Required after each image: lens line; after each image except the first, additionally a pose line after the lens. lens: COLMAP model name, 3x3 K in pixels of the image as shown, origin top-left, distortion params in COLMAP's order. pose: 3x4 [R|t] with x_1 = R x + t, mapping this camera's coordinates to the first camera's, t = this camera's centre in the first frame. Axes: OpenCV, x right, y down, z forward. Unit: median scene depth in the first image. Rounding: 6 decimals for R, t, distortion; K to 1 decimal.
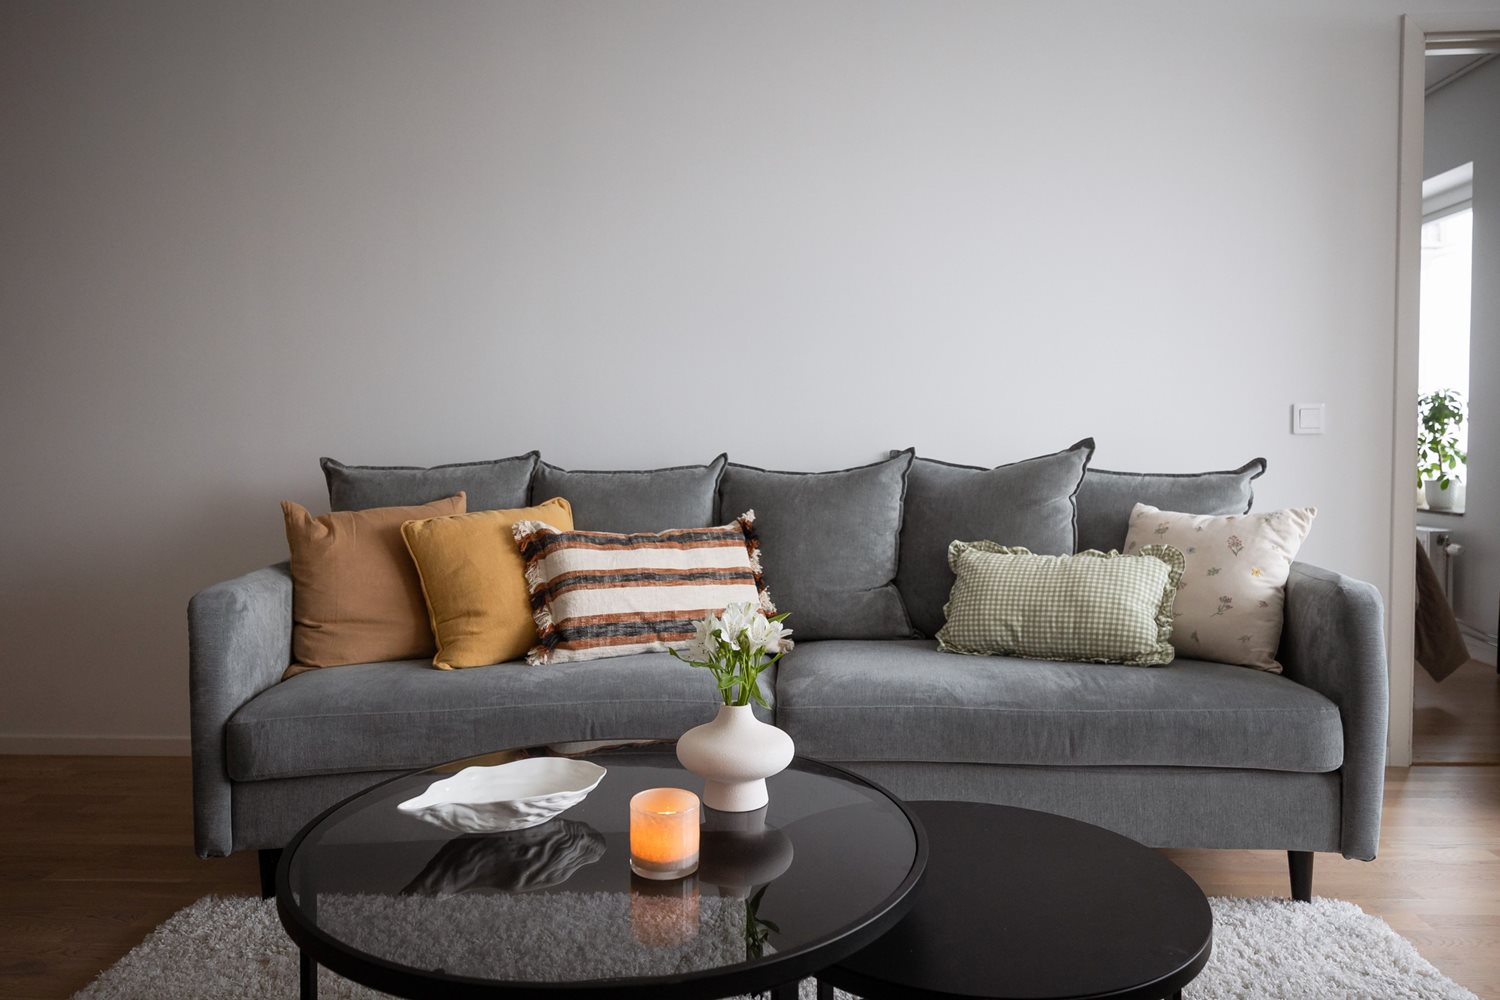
lens RADIAL K [[1012.2, 0, 750.0], [0, 1012.2, 500.0], [0, 0, 1]] dist [0.002453, 0.002233]
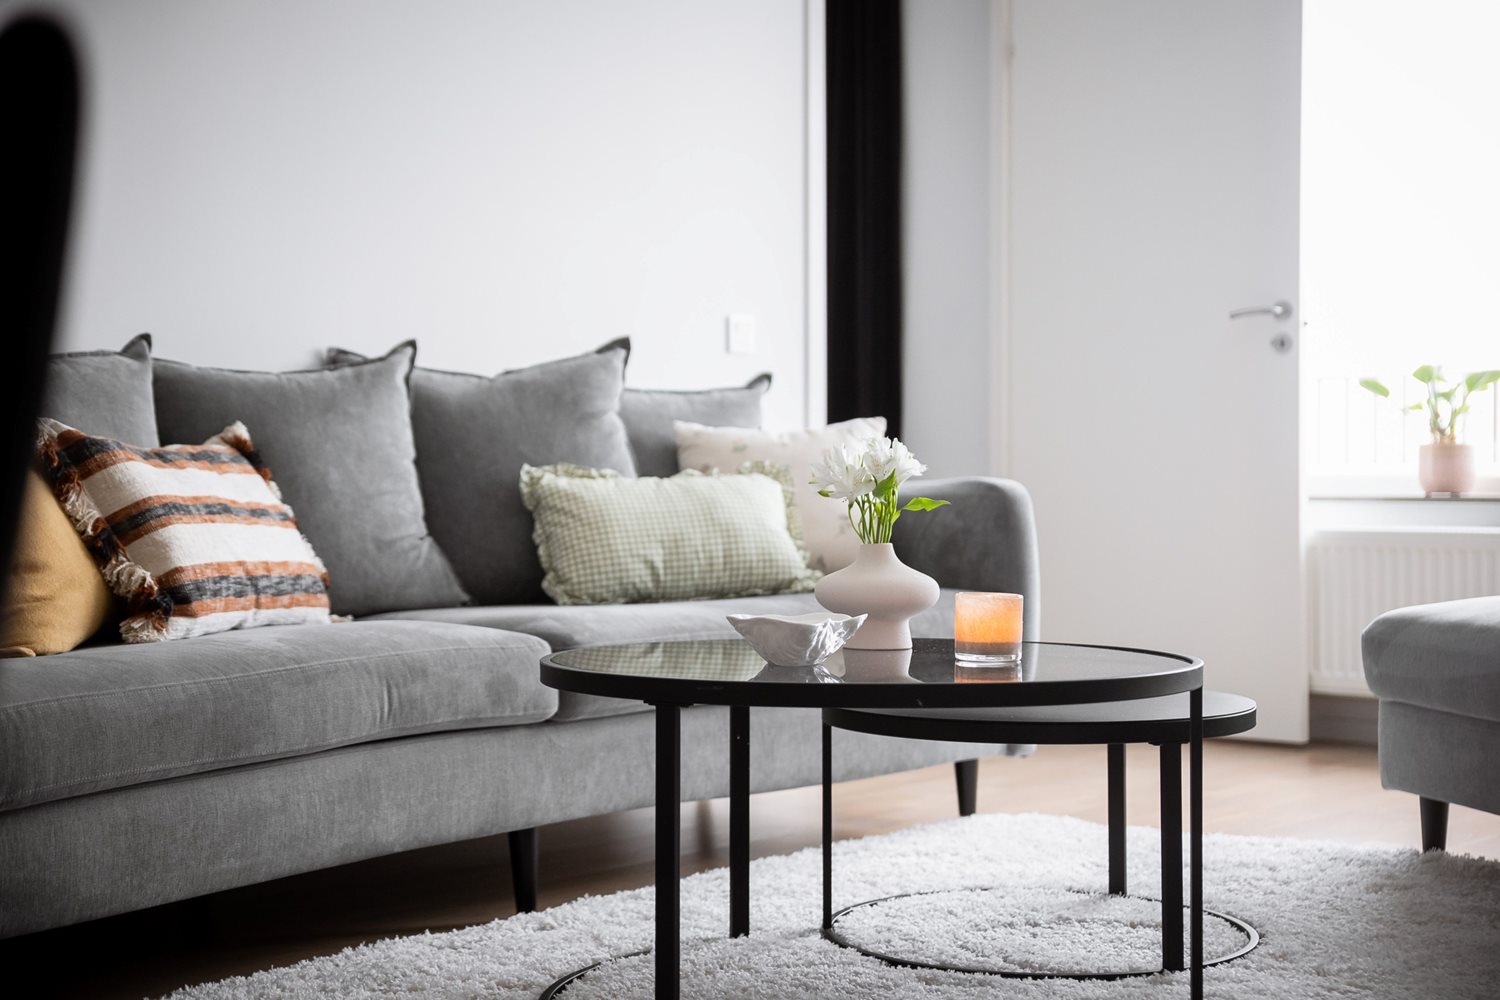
lens RADIAL K [[2142.4, 0, 750.0], [0, 2142.4, 500.0], [0, 0, 1]] dist [0.012505, 0.064881]
pose [[0.620973, -0.002318, 0.783828, -0.981744], [0.038761, 0.998863, -0.027754, 0.124144], [-0.782873, 0.047616, 0.620357, -0.088518]]
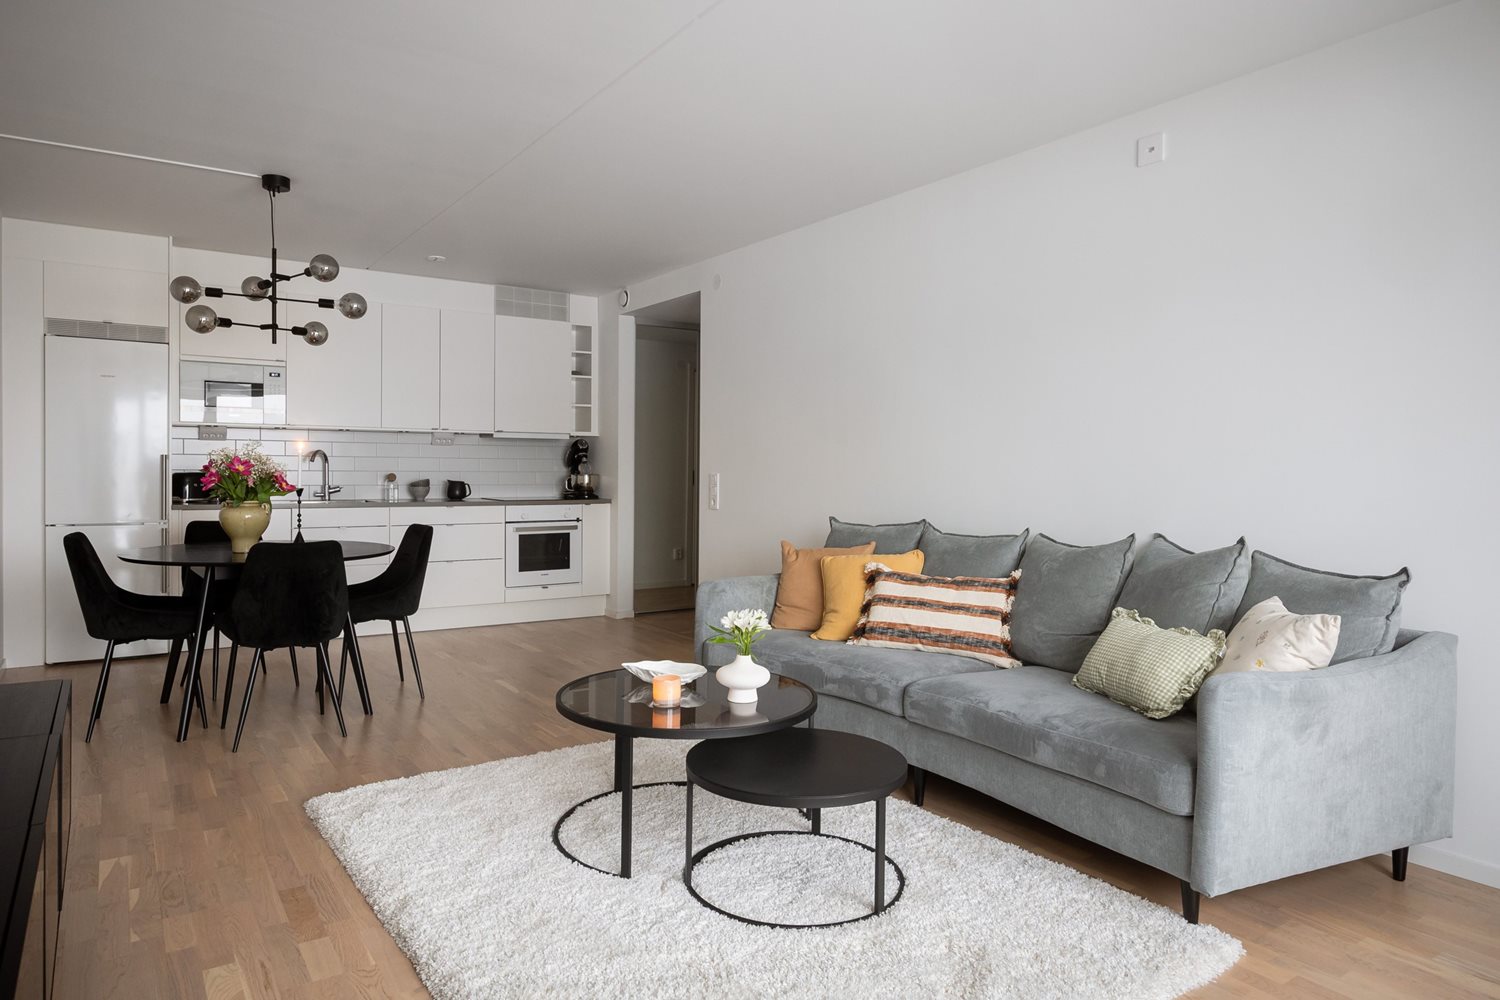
lens RADIAL K [[971.6, 0, 750.0], [0, 971.6, 500.0], [0, 0, 1]] dist [0.002087, 0.000164]
pose [[0.596406, 0.041343, -0.801617, 1.007450], [-0.055753, 0.998394, 0.010011, -0.093133], [0.800744, 0.038722, 0.597754, -0.158038]]
